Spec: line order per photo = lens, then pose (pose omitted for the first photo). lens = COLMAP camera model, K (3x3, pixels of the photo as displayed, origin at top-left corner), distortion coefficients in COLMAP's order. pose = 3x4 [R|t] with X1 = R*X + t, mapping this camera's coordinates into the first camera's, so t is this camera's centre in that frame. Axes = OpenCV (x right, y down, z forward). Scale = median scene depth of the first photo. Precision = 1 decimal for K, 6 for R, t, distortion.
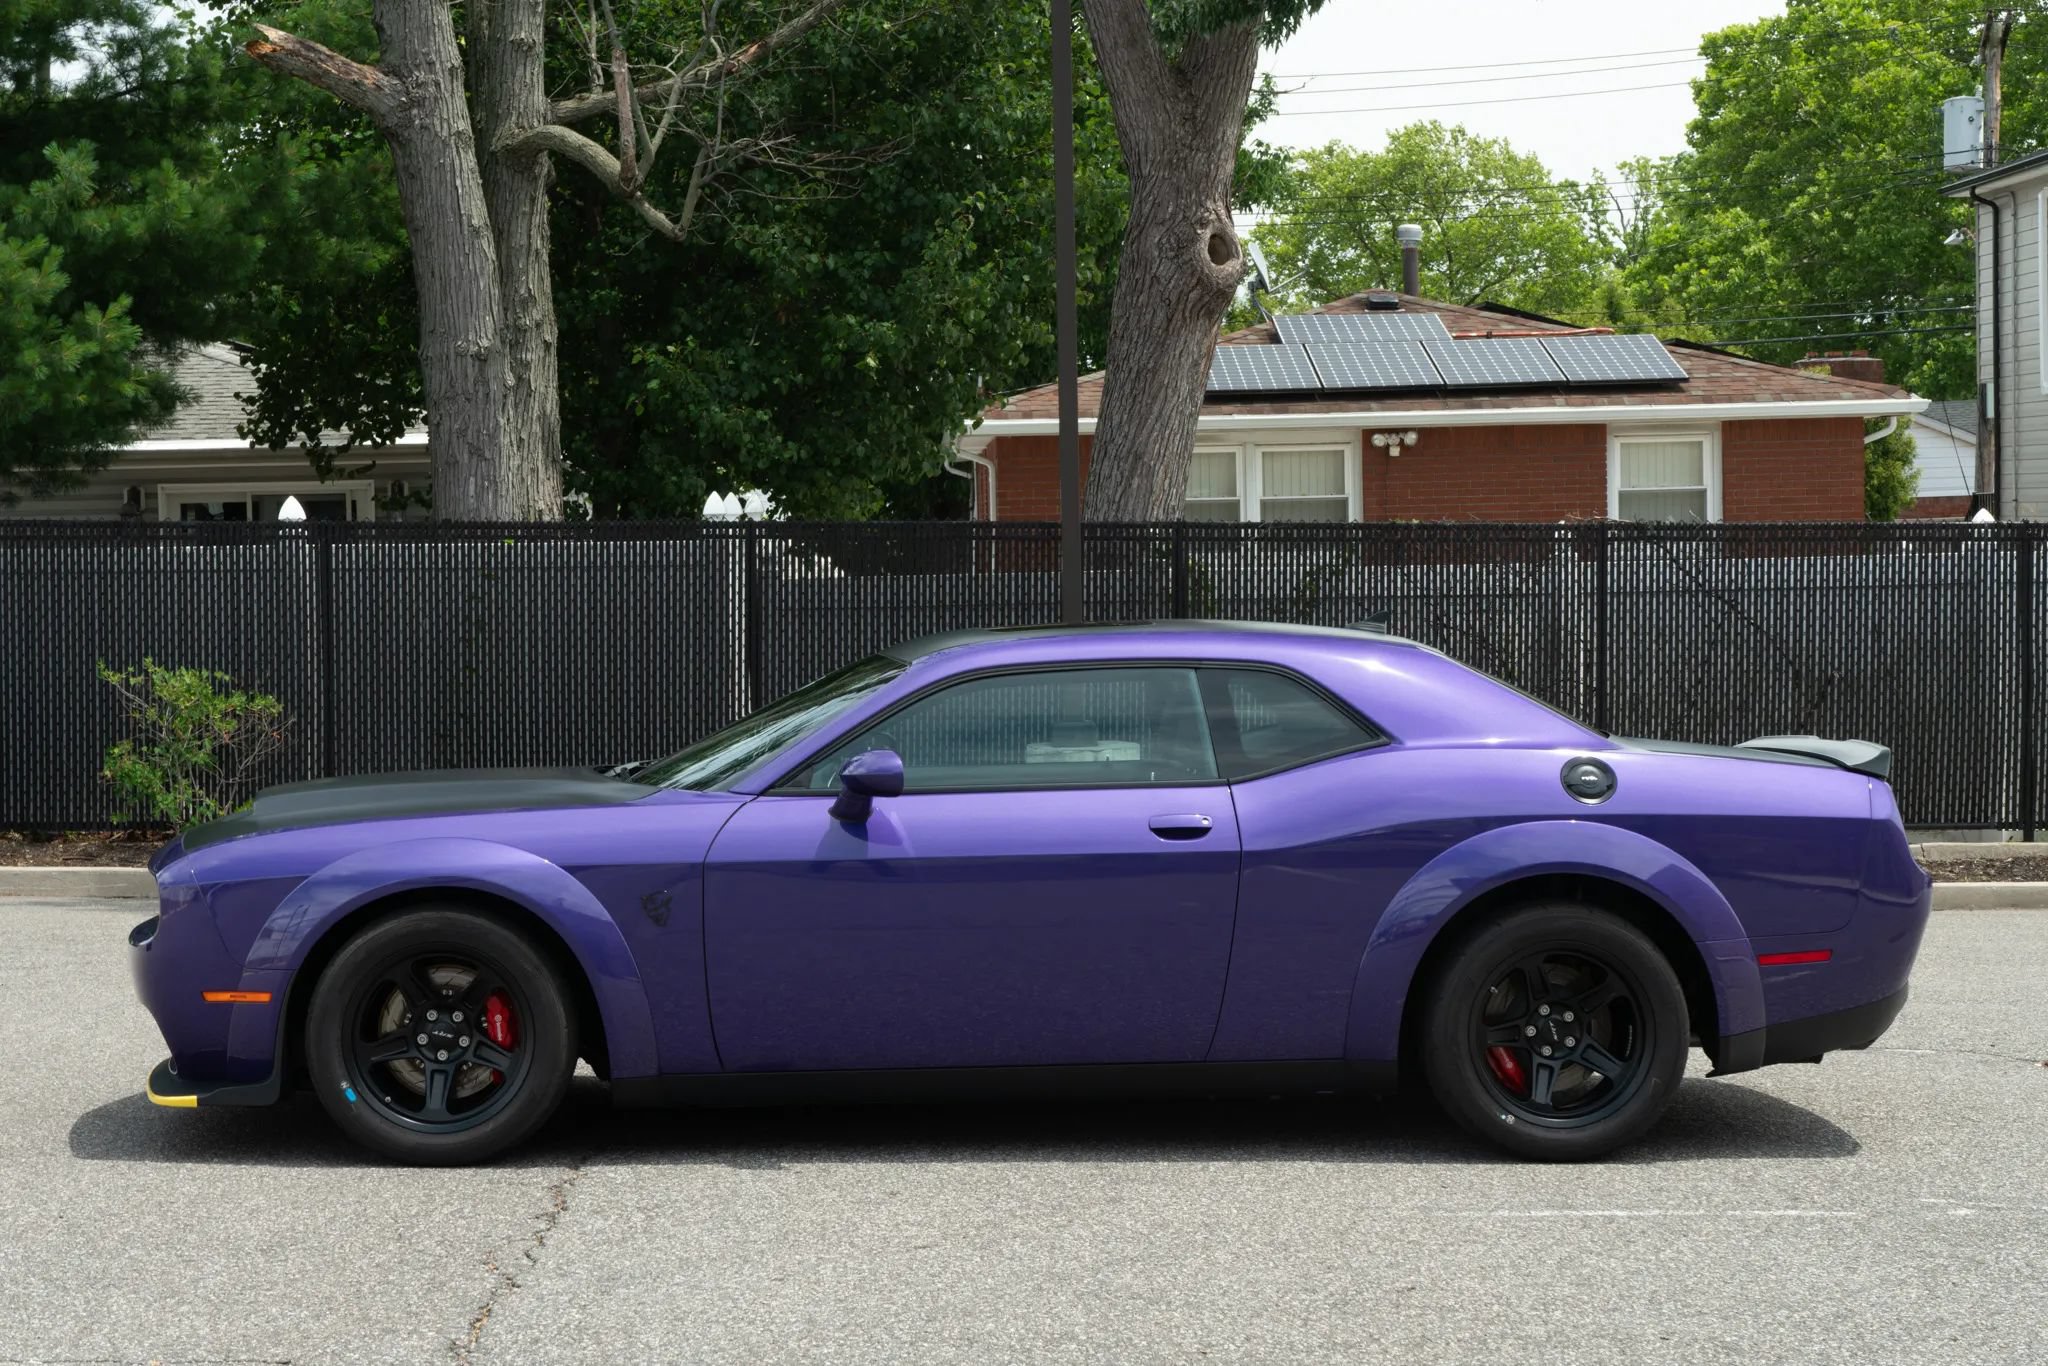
lens RADIAL K [[3265.8, 0, 1001.5], [0, 3265.8, 687.8], [0, 0, 1]] dist [0.038416, 0.000000]
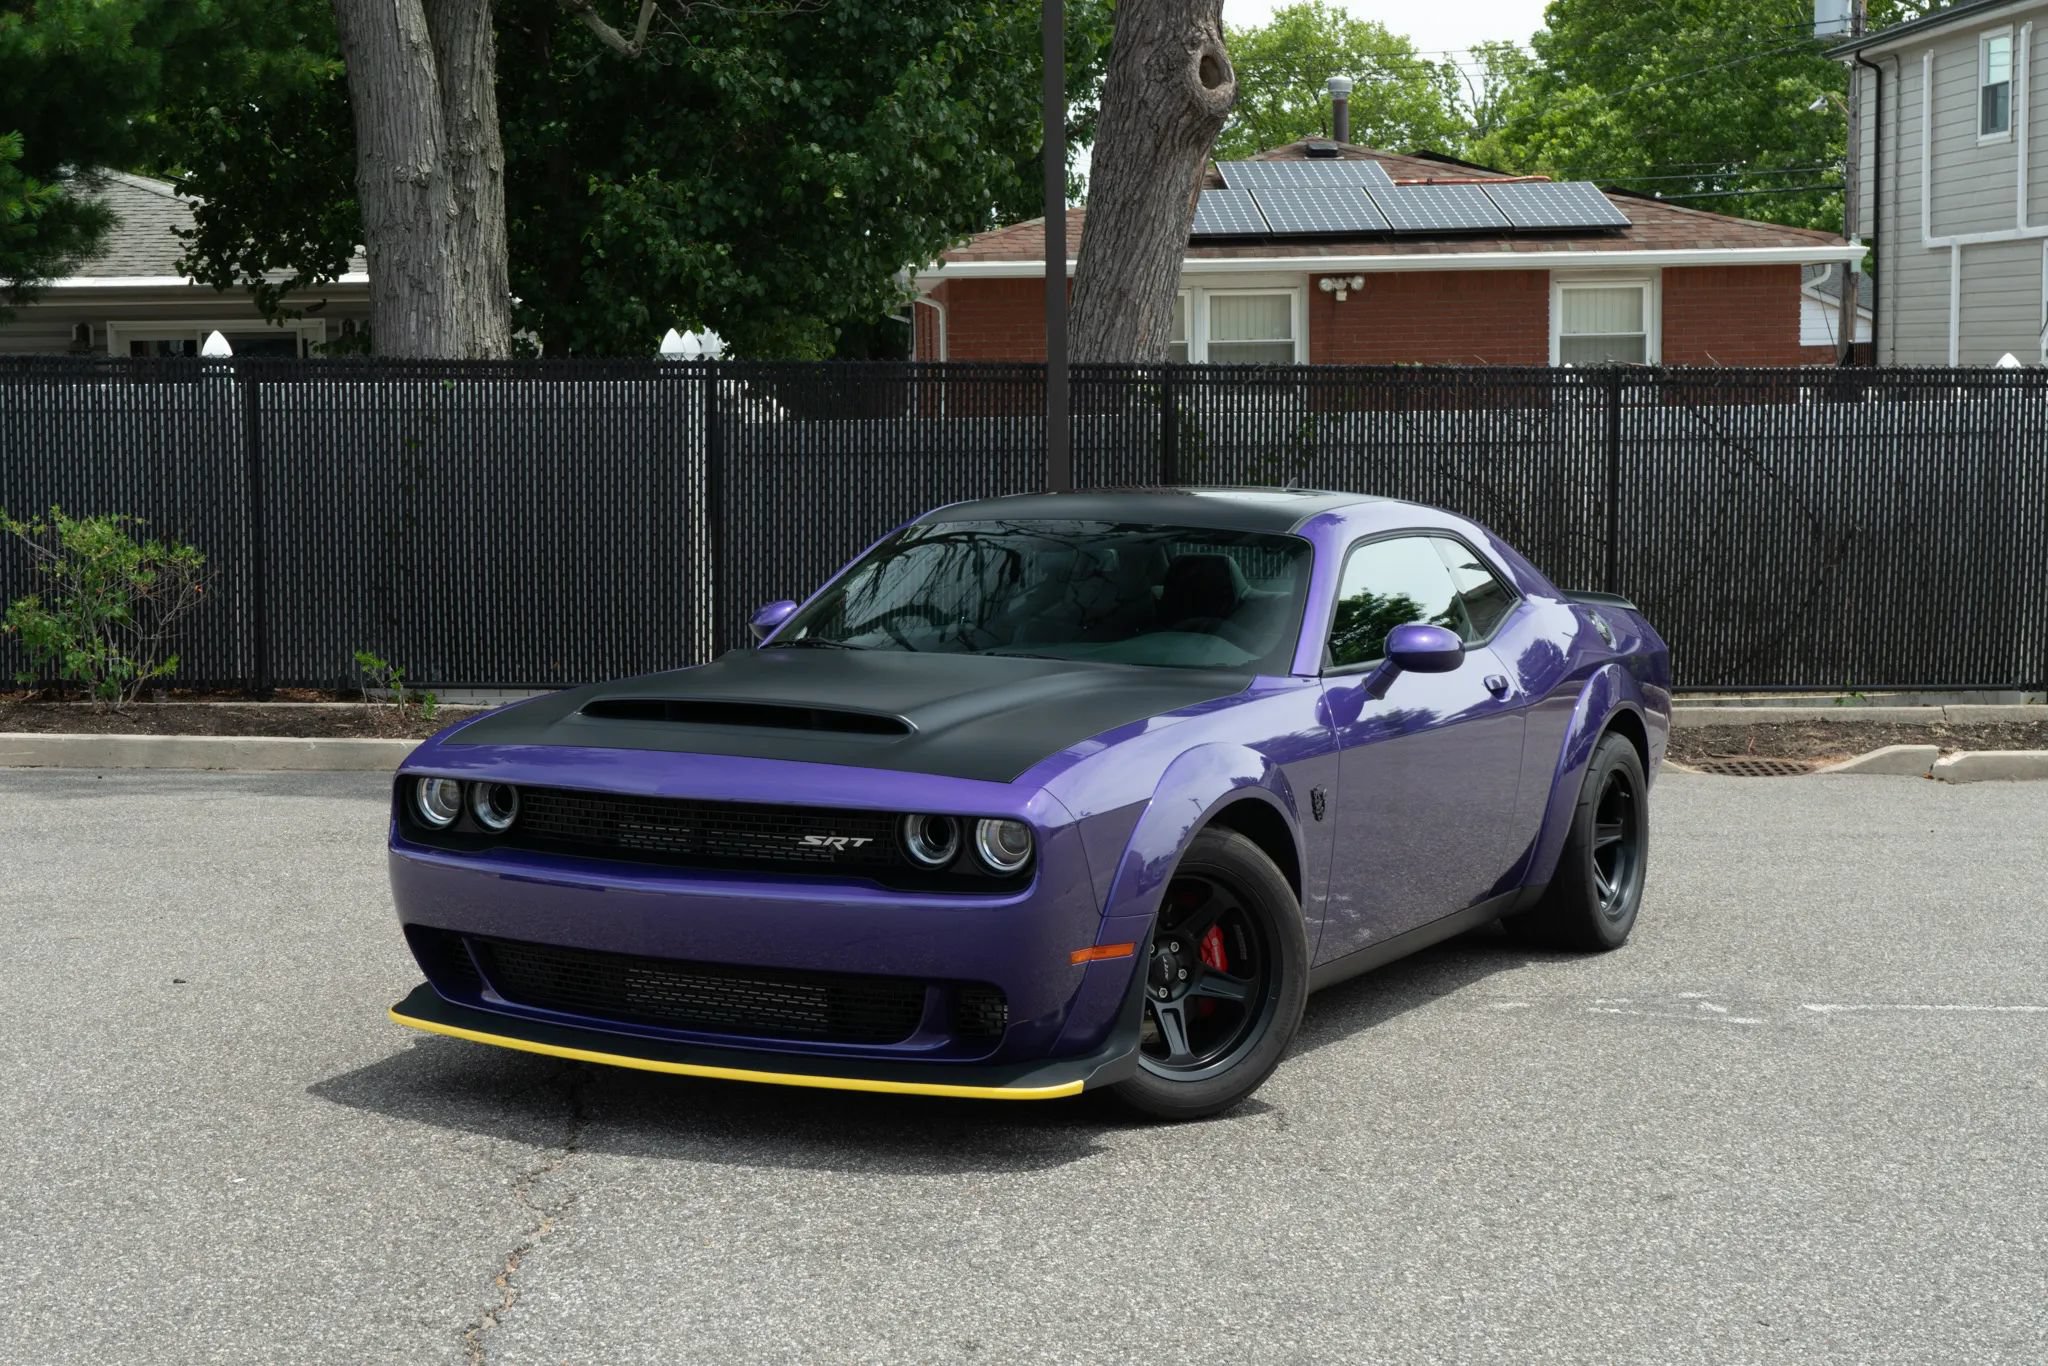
lens RADIAL K [[2937.9, 0, 1005.8], [0, 2937.9, 670.9], [0, 0, 1]] dist [0.034613, 0.000000]
pose [[0.999569, 0.001925, 0.029279, -0.016525], [-0.003461, 0.998615, 0.052494, -0.006593], [-0.029137, -0.052573, 0.998192, 0.149172]]
